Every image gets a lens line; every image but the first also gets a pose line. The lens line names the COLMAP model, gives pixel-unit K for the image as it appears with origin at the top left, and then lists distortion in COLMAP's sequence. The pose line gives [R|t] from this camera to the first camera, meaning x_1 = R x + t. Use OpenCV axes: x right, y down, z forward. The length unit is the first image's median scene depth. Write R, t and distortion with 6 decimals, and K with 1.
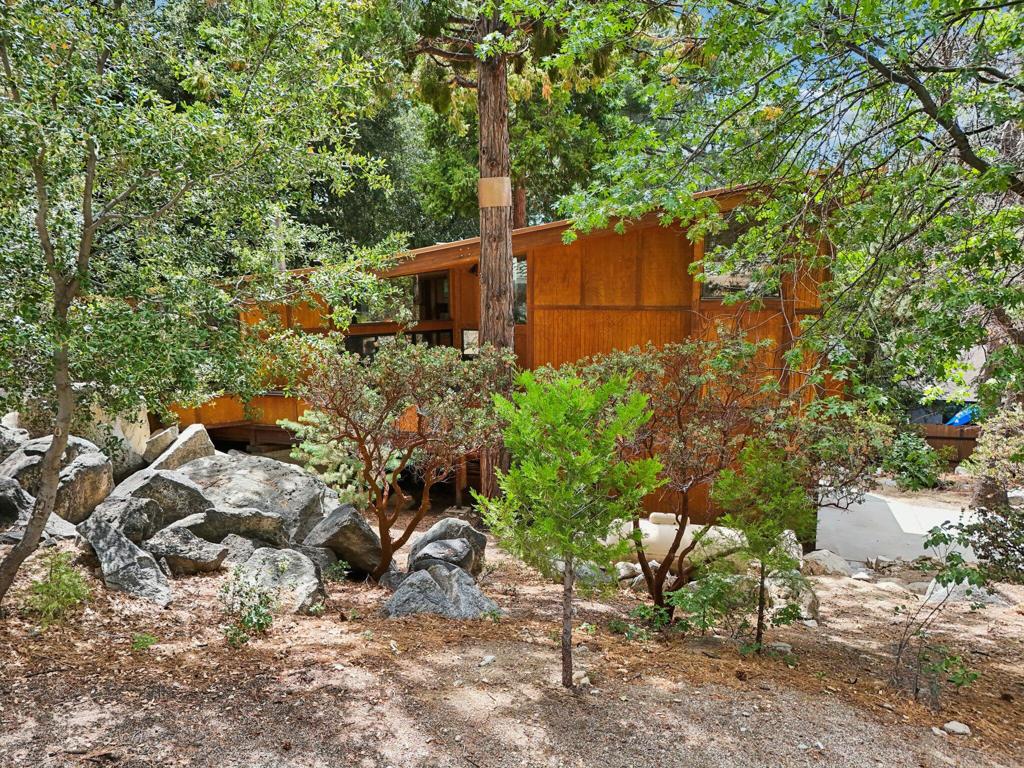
lens RADIAL K [[730.4, 0, 512.0], [0, 730.4, 384.0], [0, 0, 1]] dist [0.085951, -0.080484]
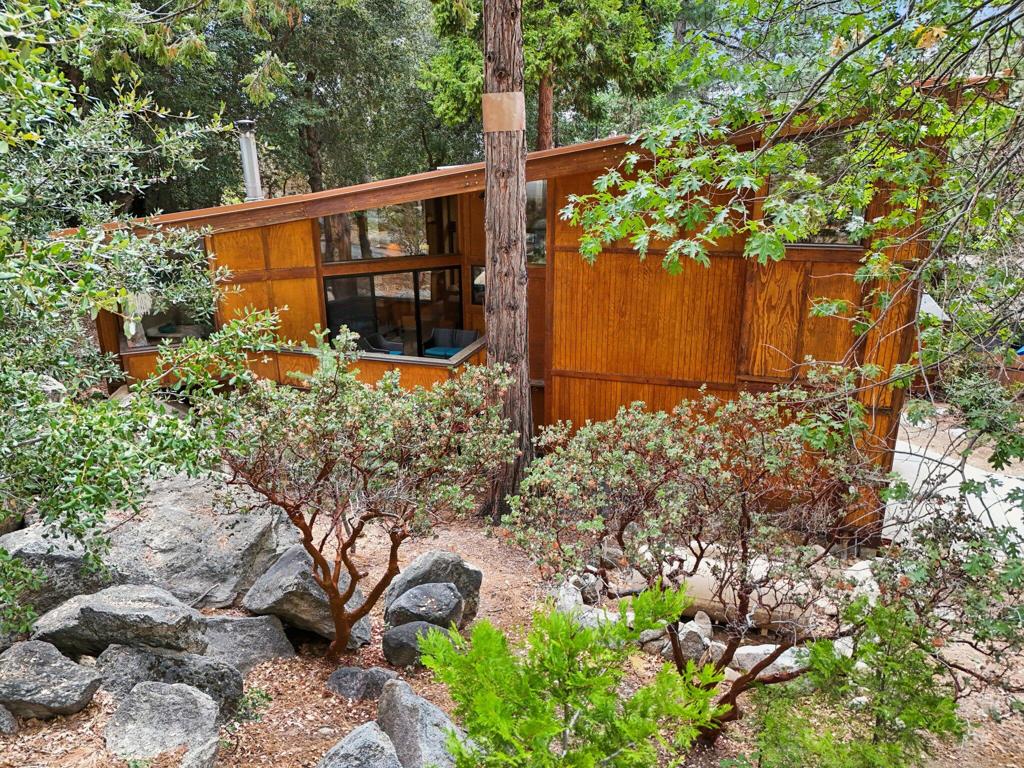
lens RADIAL K [[727.7, 0, 512.0], [0, 727.7, 384.0], [0, 0, 1]] dist [0.025530, 0.002722]
pose [[0.999006, 0.016916, -0.041239, 0.018782], [-0.010491, 0.988430, 0.151313, -0.080223], [0.043322, -0.150730, 0.987625, 0.165692]]
